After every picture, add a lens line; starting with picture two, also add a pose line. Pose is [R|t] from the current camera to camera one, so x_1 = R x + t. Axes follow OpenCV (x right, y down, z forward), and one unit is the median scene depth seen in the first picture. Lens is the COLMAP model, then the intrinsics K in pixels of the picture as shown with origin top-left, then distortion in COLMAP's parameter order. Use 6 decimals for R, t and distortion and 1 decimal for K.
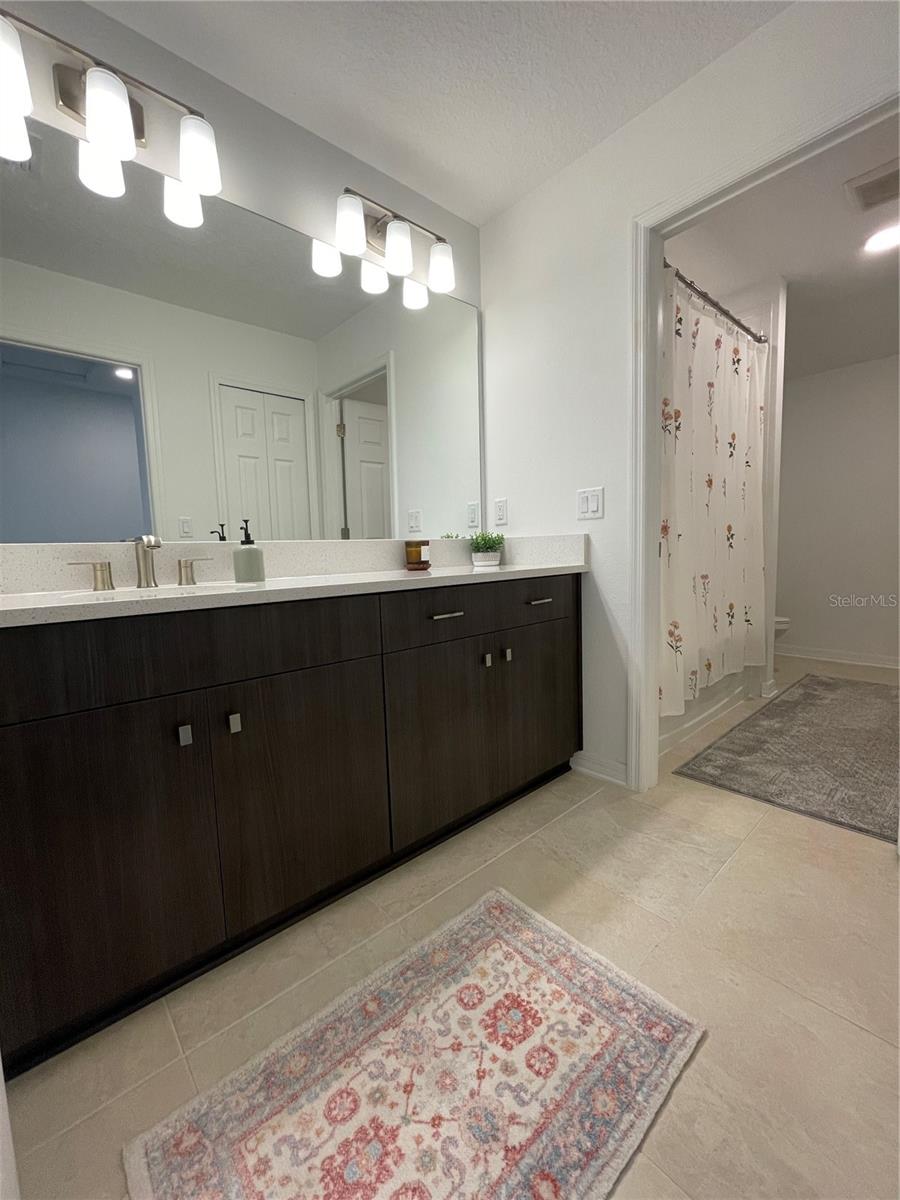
lens RADIAL K [[486.1, 0, 450.9], [0, 486.1, 598.0], [0, 0, 1]] dist [-0.002190, -0.000413]
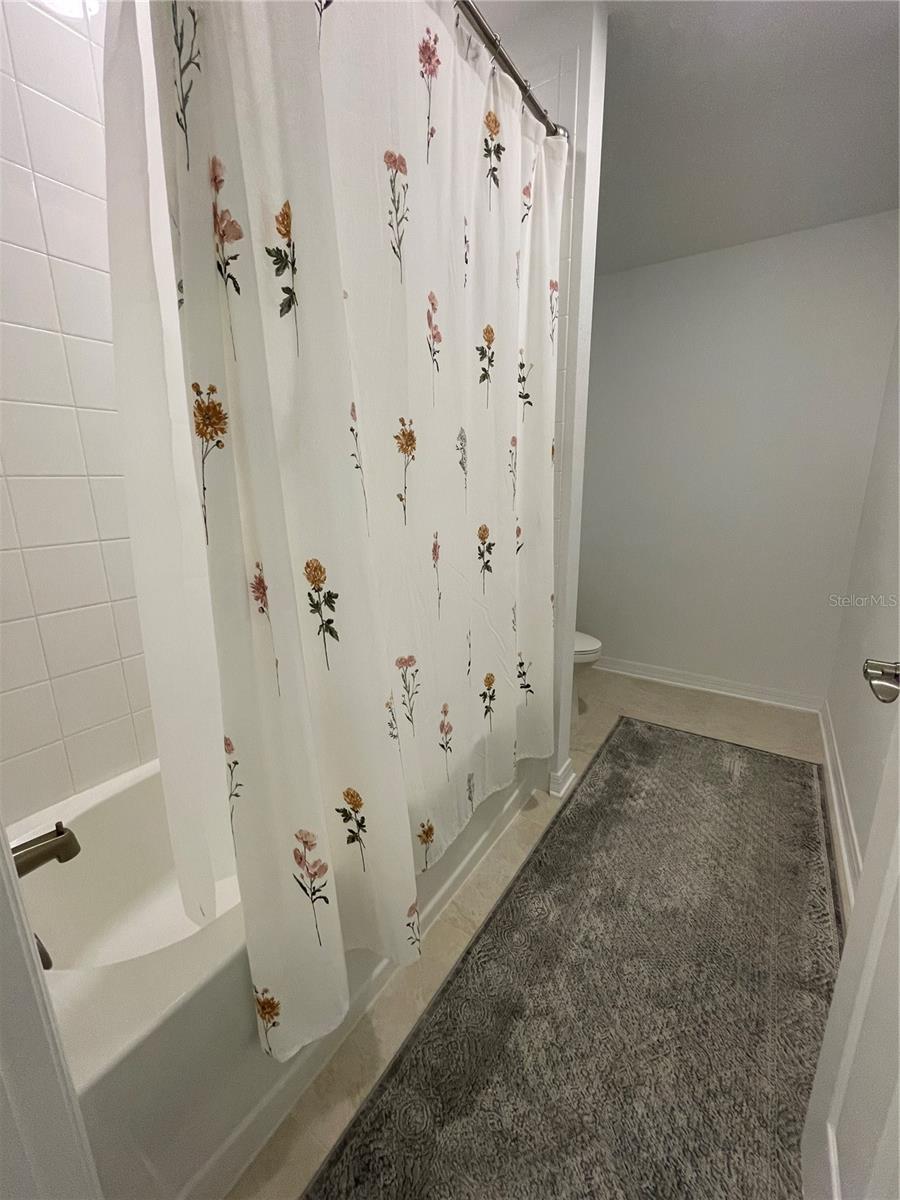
lens RADIAL K [[486.1, 0, 446.9], [0, 486.1, 593.5], [0, 0, 1]] dist [-0.002190, -0.000413]
pose [[0.966588, -0.037648, 0.253556, 0.417640], [0.004265, 0.991381, 0.130941, -0.149960], [-0.256300, -0.125485, 0.958417, 0.538453]]
